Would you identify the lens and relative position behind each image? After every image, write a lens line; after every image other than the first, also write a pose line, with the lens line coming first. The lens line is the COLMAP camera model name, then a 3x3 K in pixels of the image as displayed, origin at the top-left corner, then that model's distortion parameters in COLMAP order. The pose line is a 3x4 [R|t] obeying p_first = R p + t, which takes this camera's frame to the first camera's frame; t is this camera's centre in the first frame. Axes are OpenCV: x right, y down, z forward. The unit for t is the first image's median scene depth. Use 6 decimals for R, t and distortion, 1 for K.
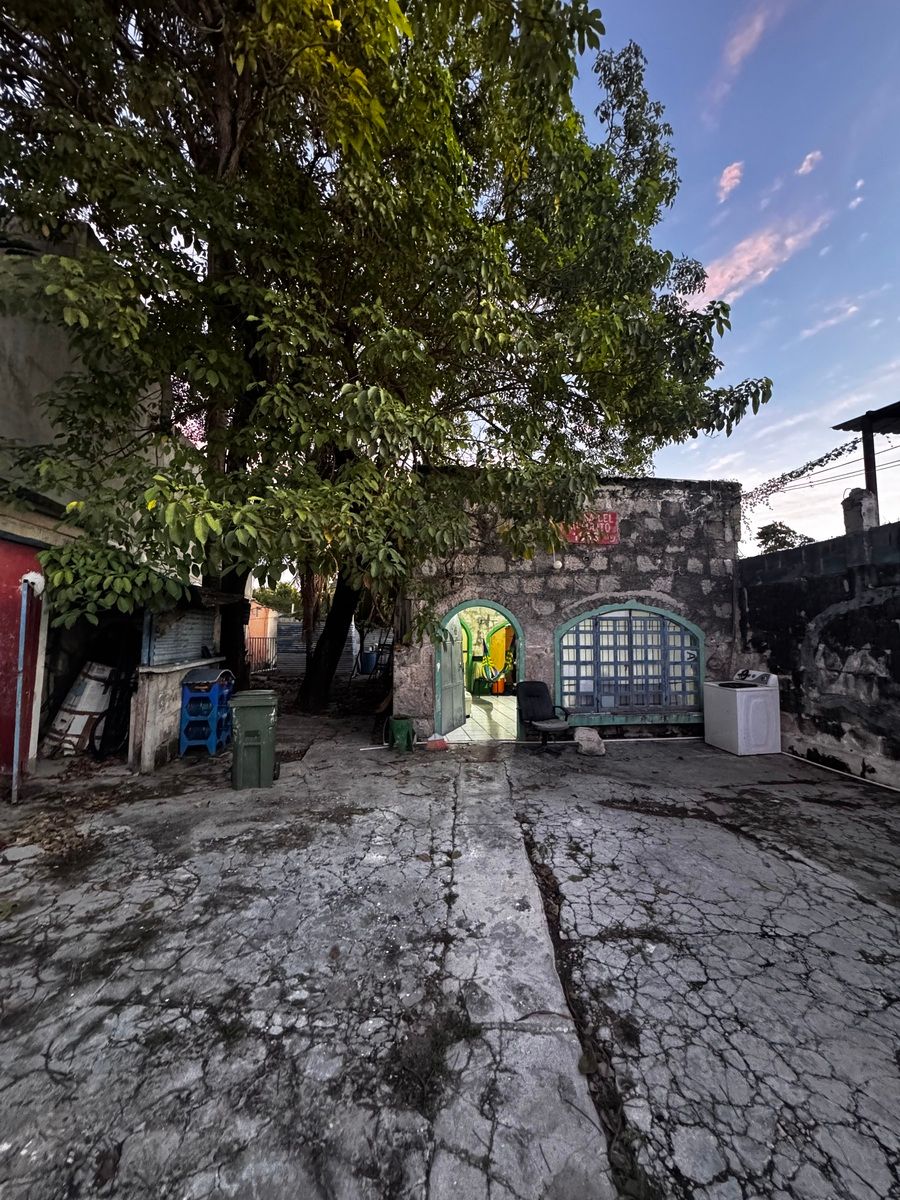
lens RADIAL K [[484.1, 0, 447.6], [0, 484.1, 597.5], [0, 0, 1]] dist [-0.003925, -0.000221]
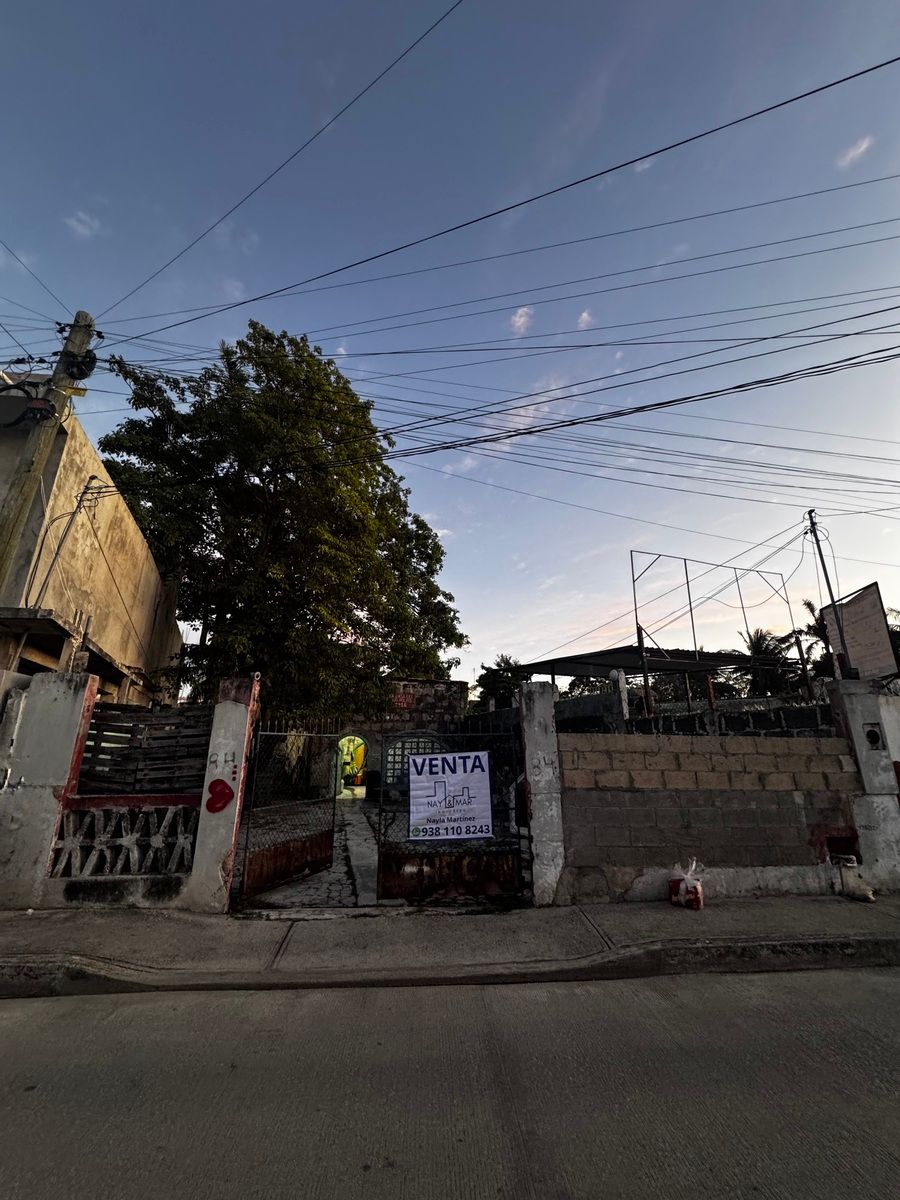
lens RADIAL K [[484.1, 0, 451.8], [0, 484.1, 597.0], [0, 0, 1]] dist [-0.003925, -0.000221]
pose [[0.961164, 0.085193, 0.262500, -0.128823], [-0.024104, 0.973440, -0.227668, -0.105554], [-0.274924, 0.212499, 0.937689, -1.321845]]
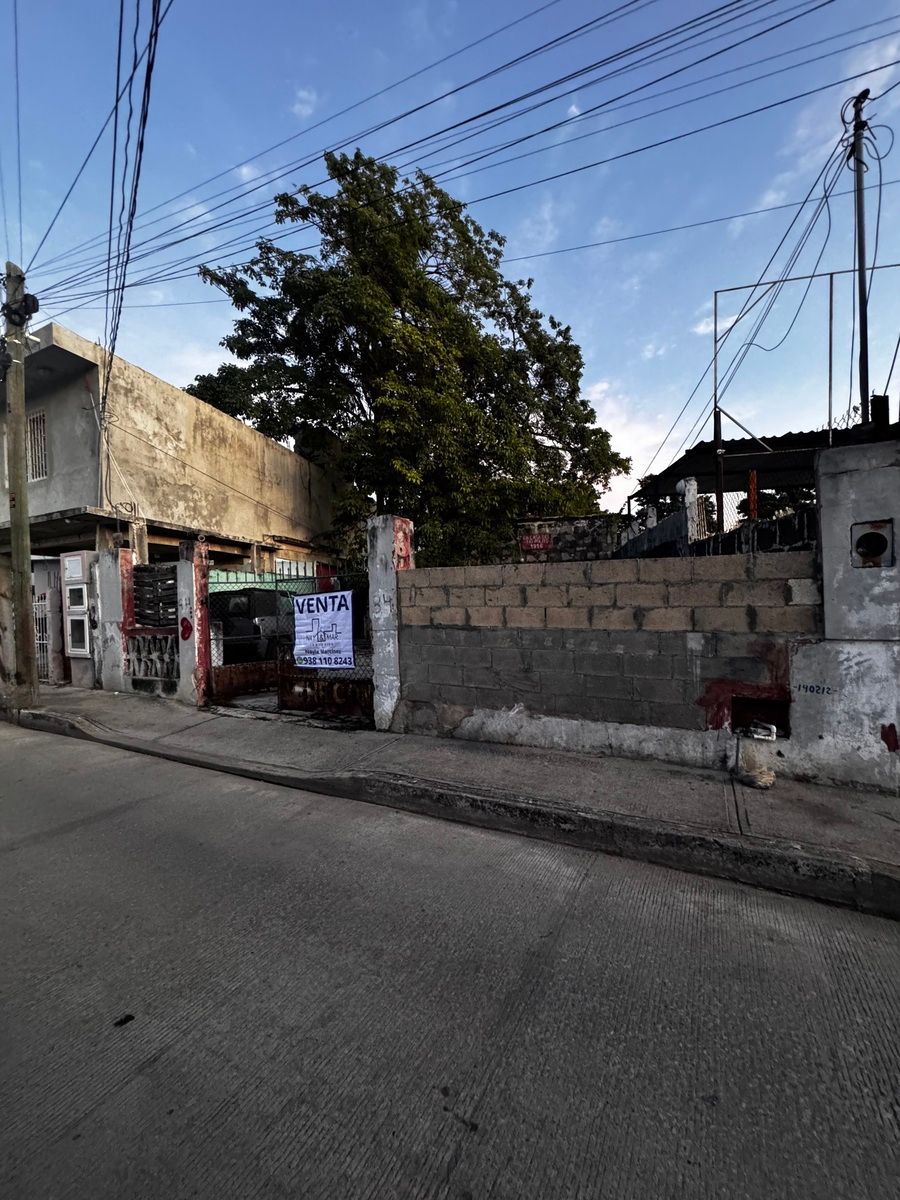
lens RADIAL K [[484.1, 0, 449.4], [0, 484.1, 601.5], [0, 0, 1]] dist [-0.003925, -0.000221]
pose [[0.956640, -0.023351, -0.290335, 0.537062], [0.050811, 0.994876, 0.087404, -0.085276], [0.286807, -0.098366, 0.952925, -1.255925]]
